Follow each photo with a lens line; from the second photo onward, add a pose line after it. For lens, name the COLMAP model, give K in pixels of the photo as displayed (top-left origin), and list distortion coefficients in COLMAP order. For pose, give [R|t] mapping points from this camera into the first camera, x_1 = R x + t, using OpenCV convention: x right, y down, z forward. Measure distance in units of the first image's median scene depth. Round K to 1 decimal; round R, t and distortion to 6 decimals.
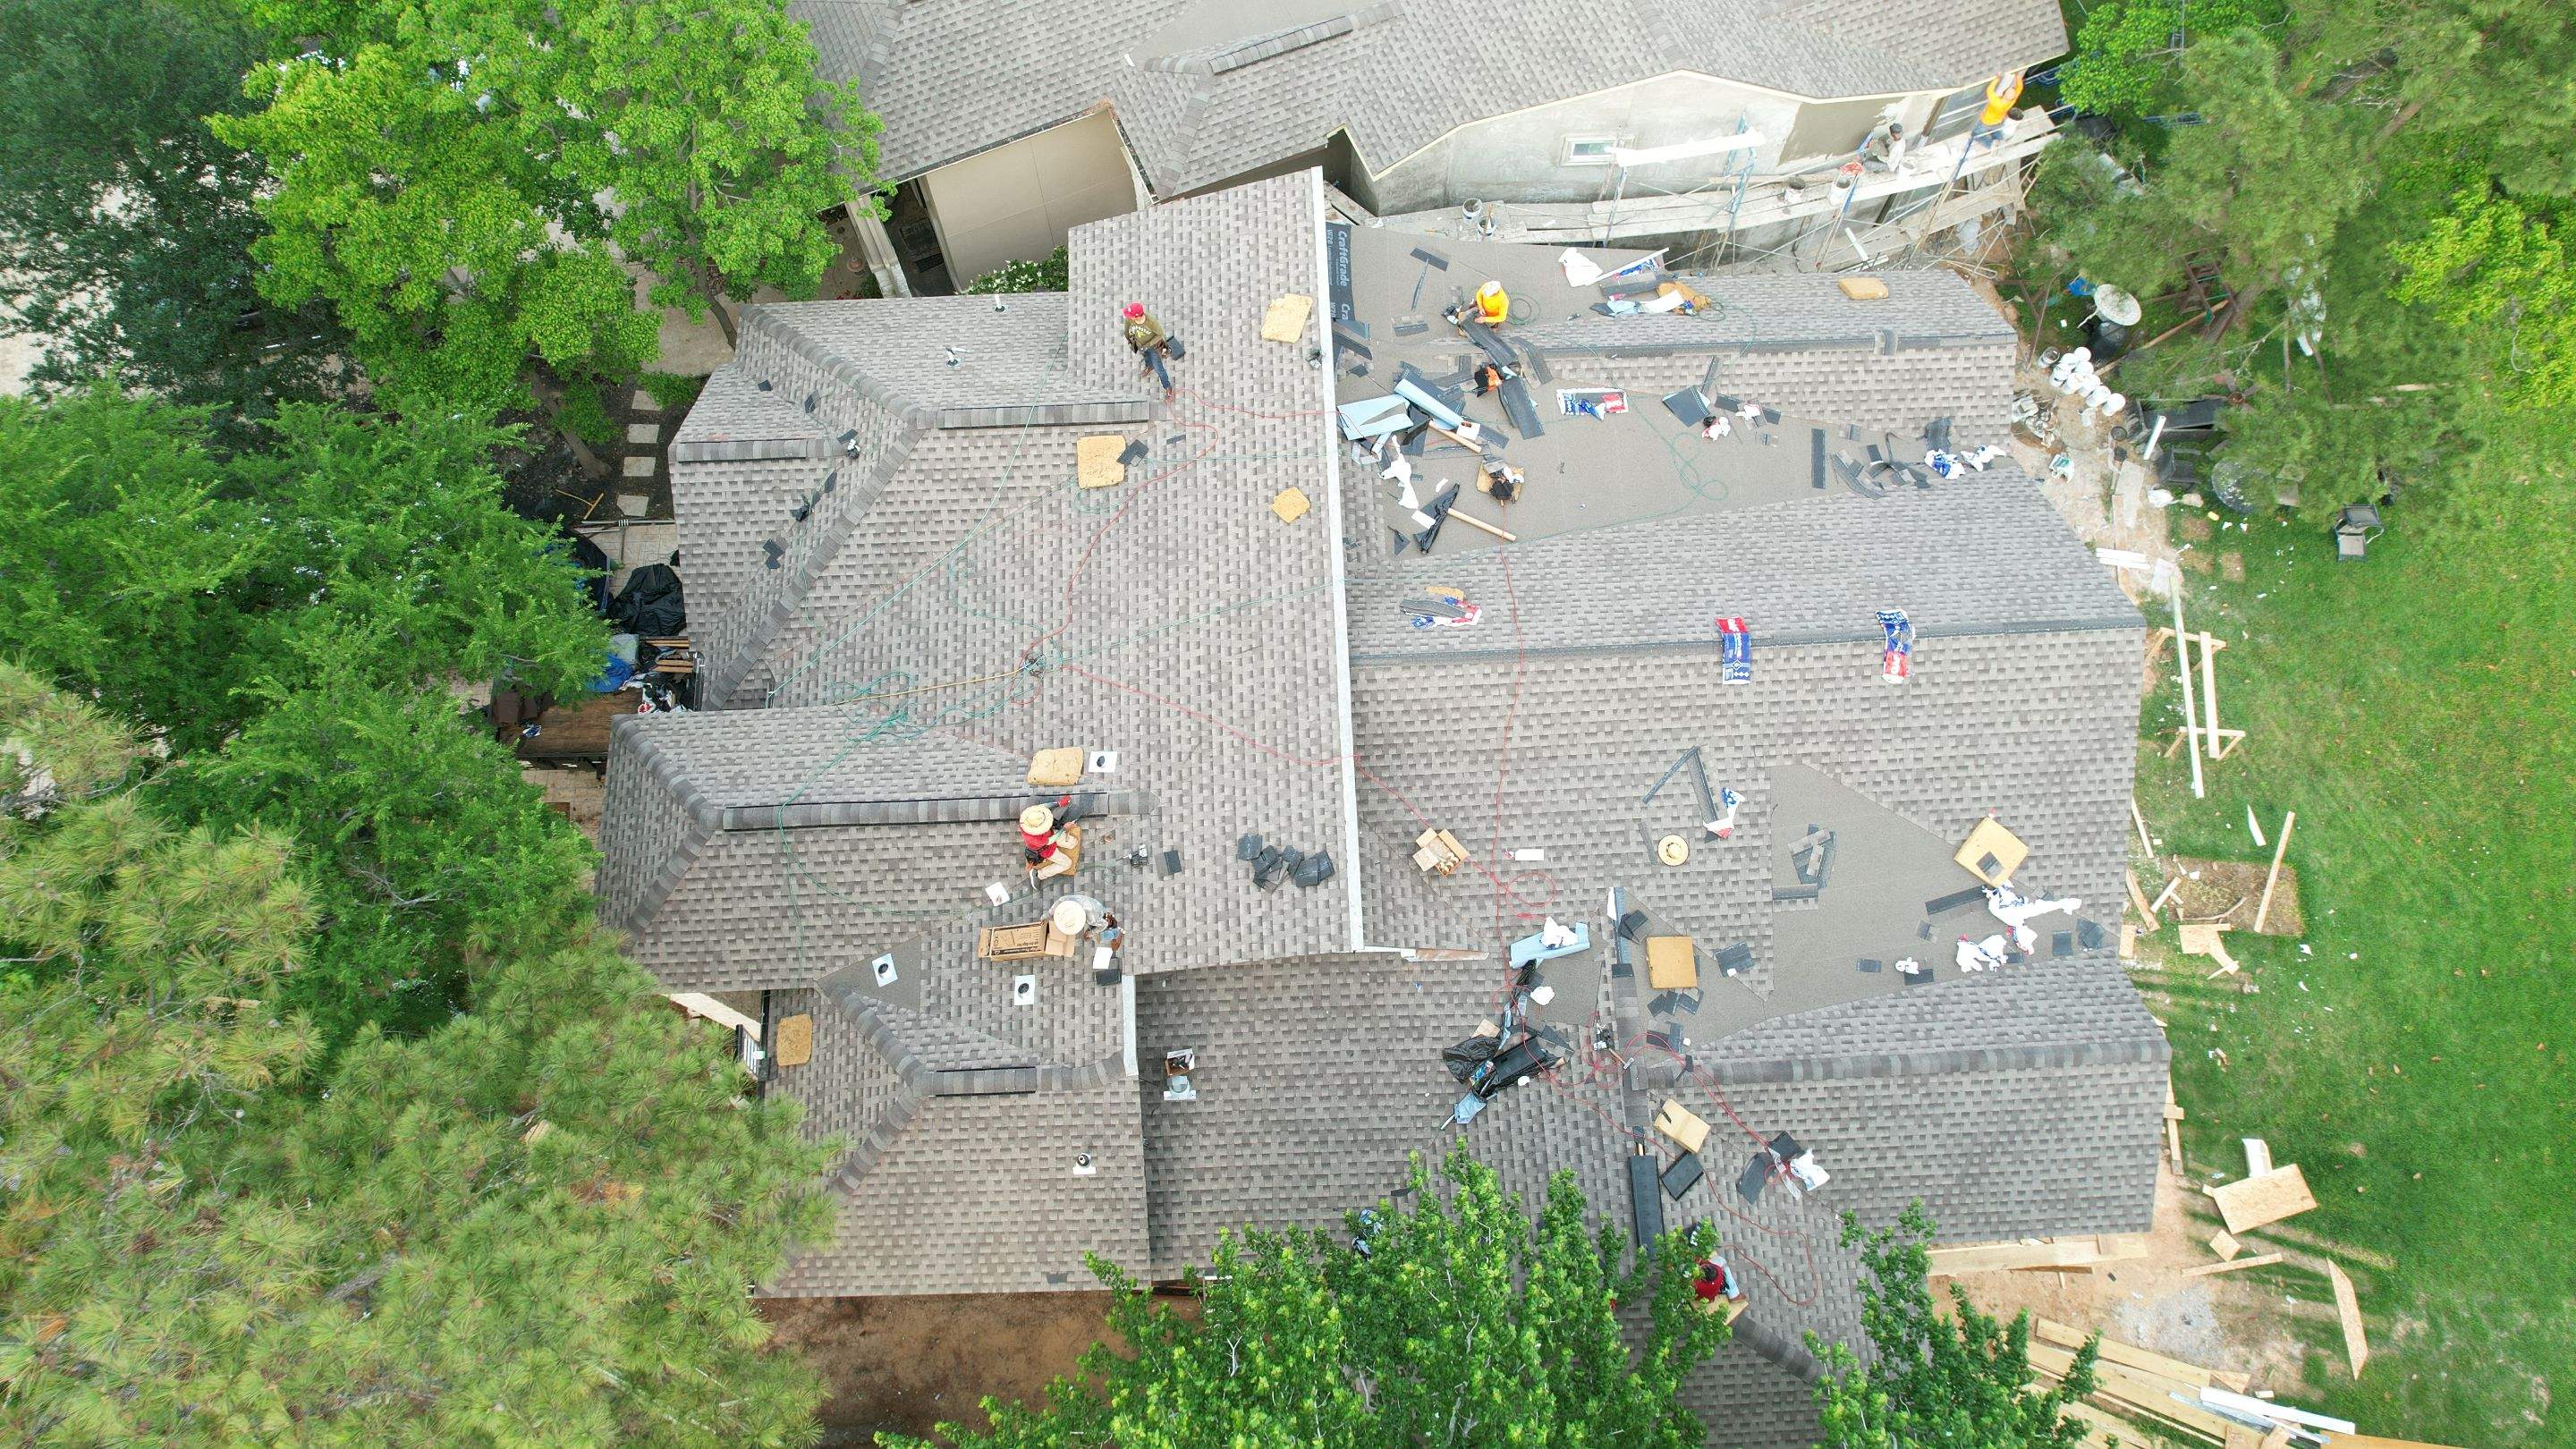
lens RADIAL K [[1643.0, 0, 1282.5], [0, 1643.0, 717.2], [0, 0, 1]] dist [-0.075233, 0.065345]
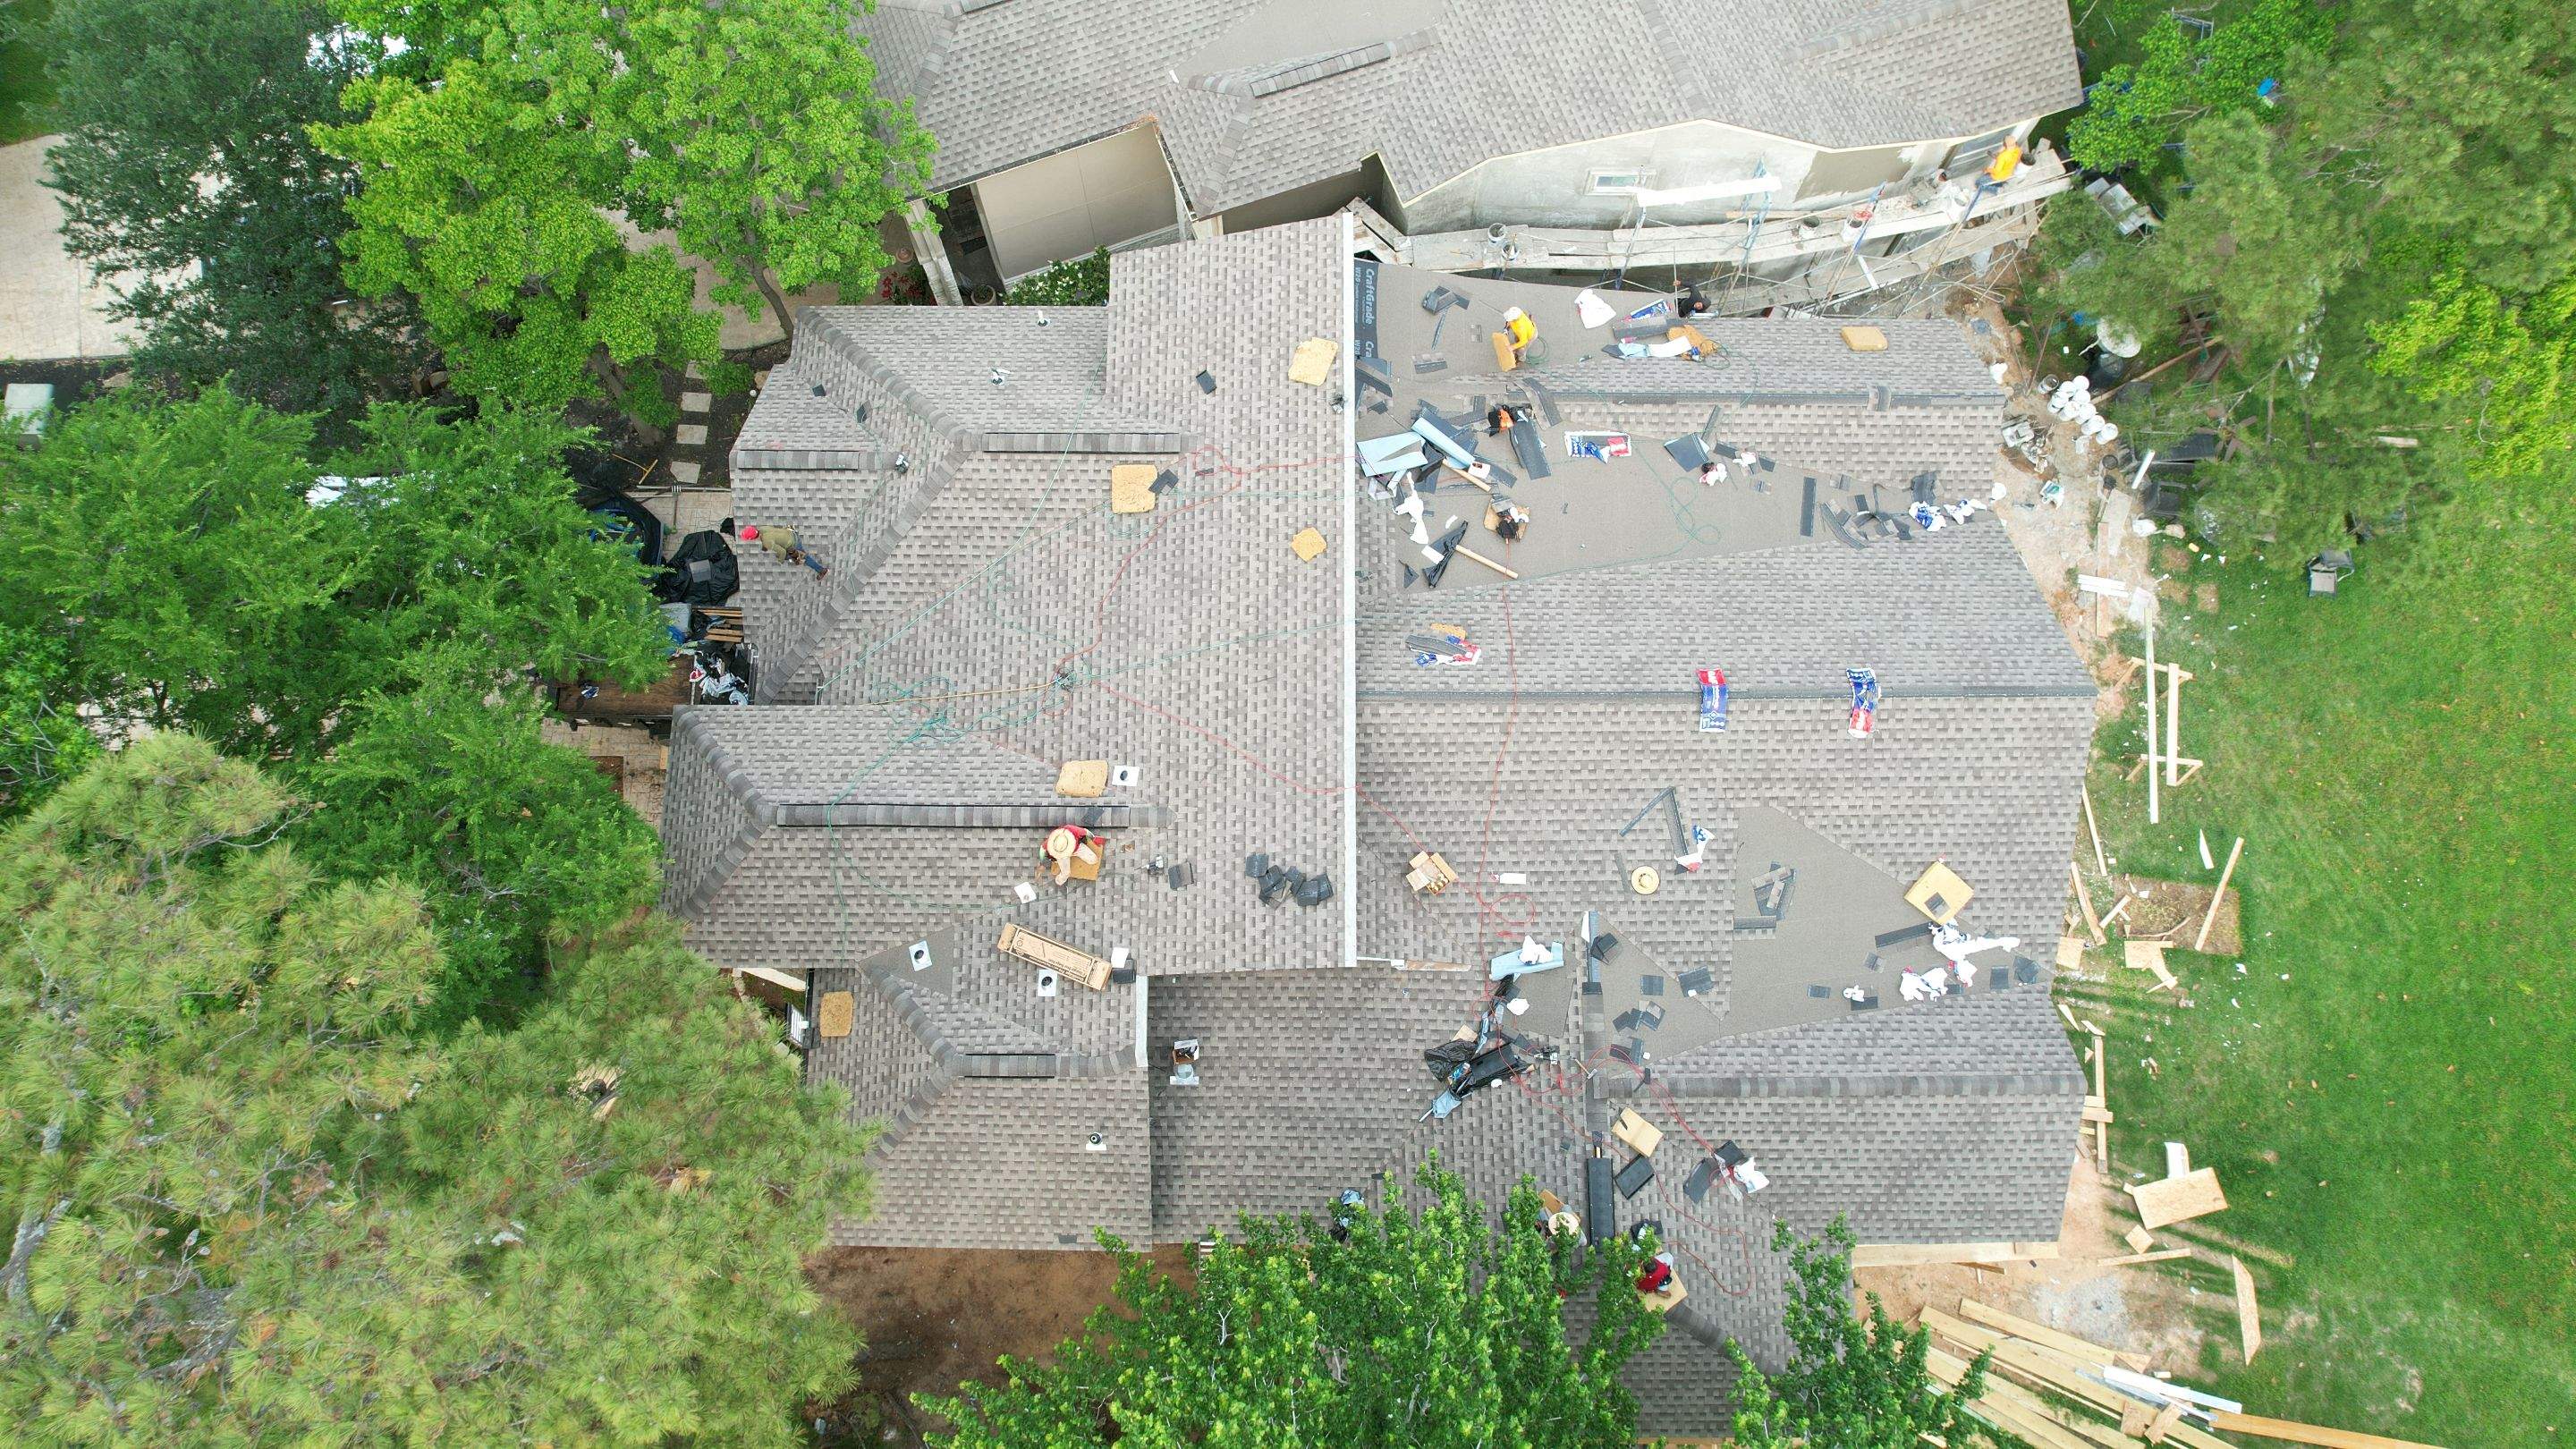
lens RADIAL K [[1643.0, 0, 1282.4], [0, 1643.0, 716.6], [0, 0, 1]] dist [-0.075233, 0.065345]
pose [[0.999010, 0.043859, -0.007416, 0.000595], [-0.043233, 0.996603, 0.070094, -0.087466], [0.010465, -0.069704, 0.997513, -0.077204]]
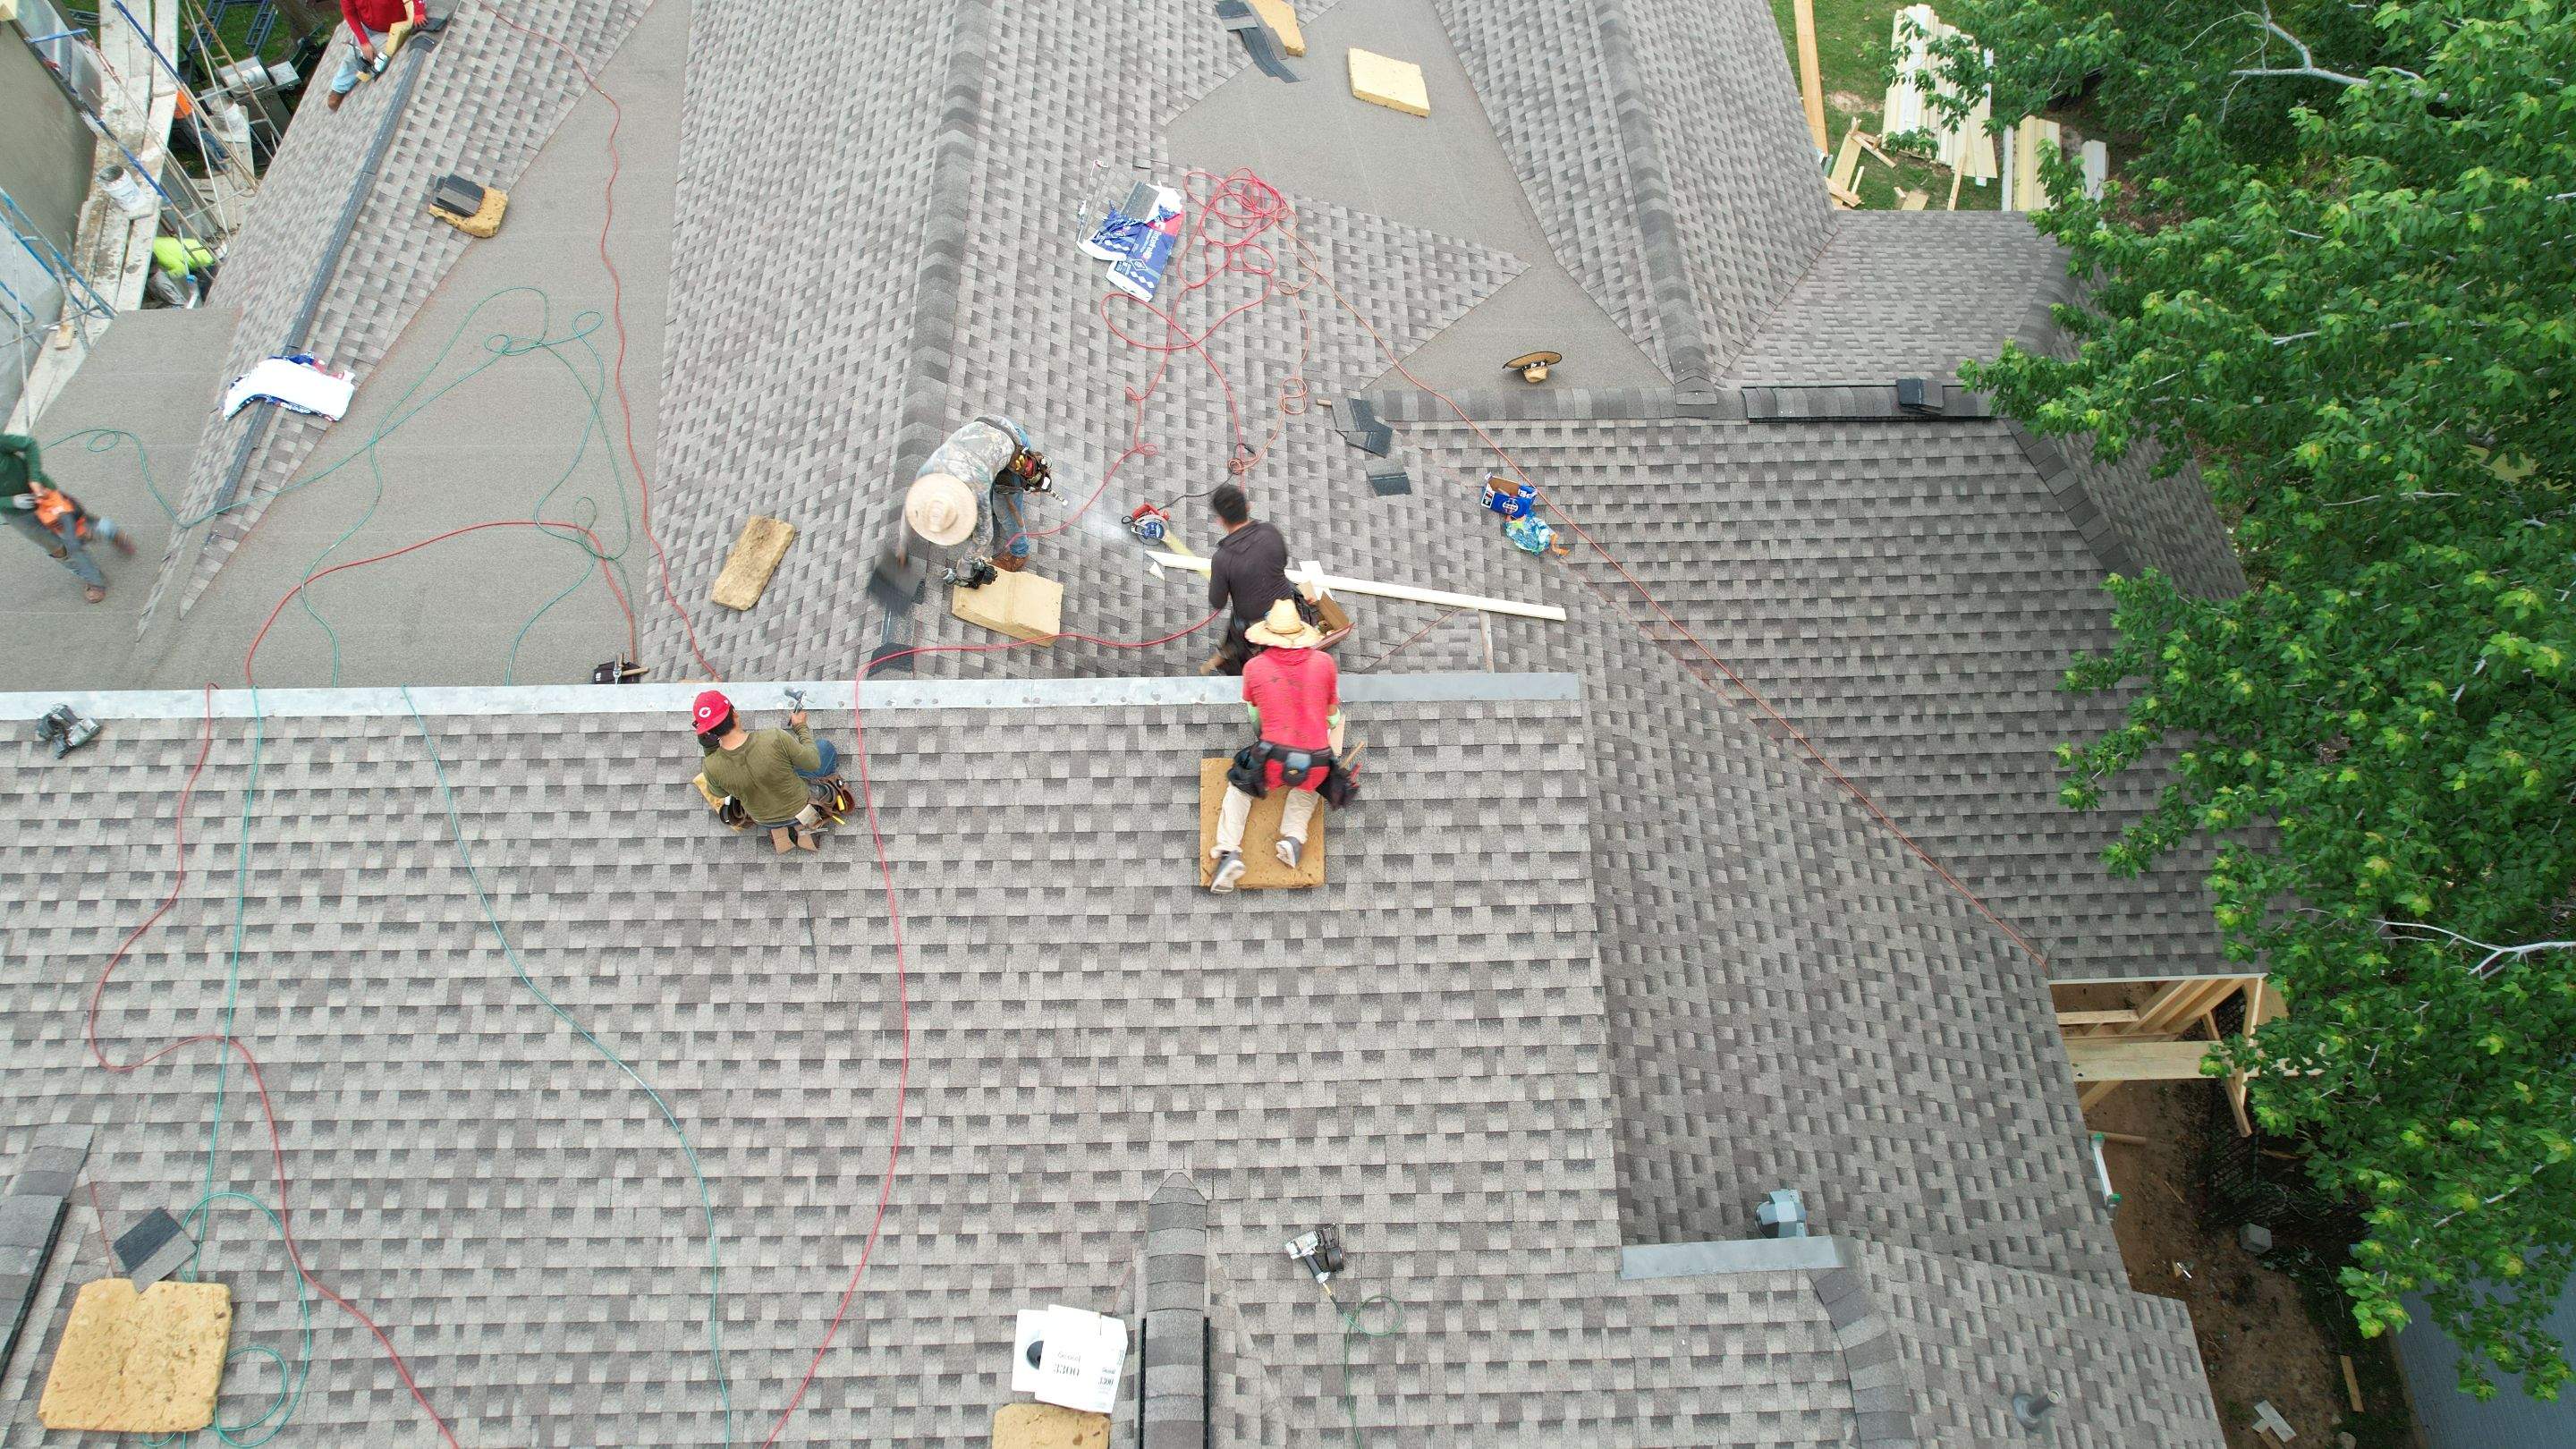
lens RADIAL K [[1643.0, 0, 1286.9], [0, 1643.0, 712.9], [0, 0, 1]] dist [-0.075233, 0.065345]
pose [[0.020518, -0.840581, 0.541297, -0.177174], [0.941934, 0.197755, 0.271391, -0.047010], [-0.335170, 0.504298, 0.795830, 0.579525]]
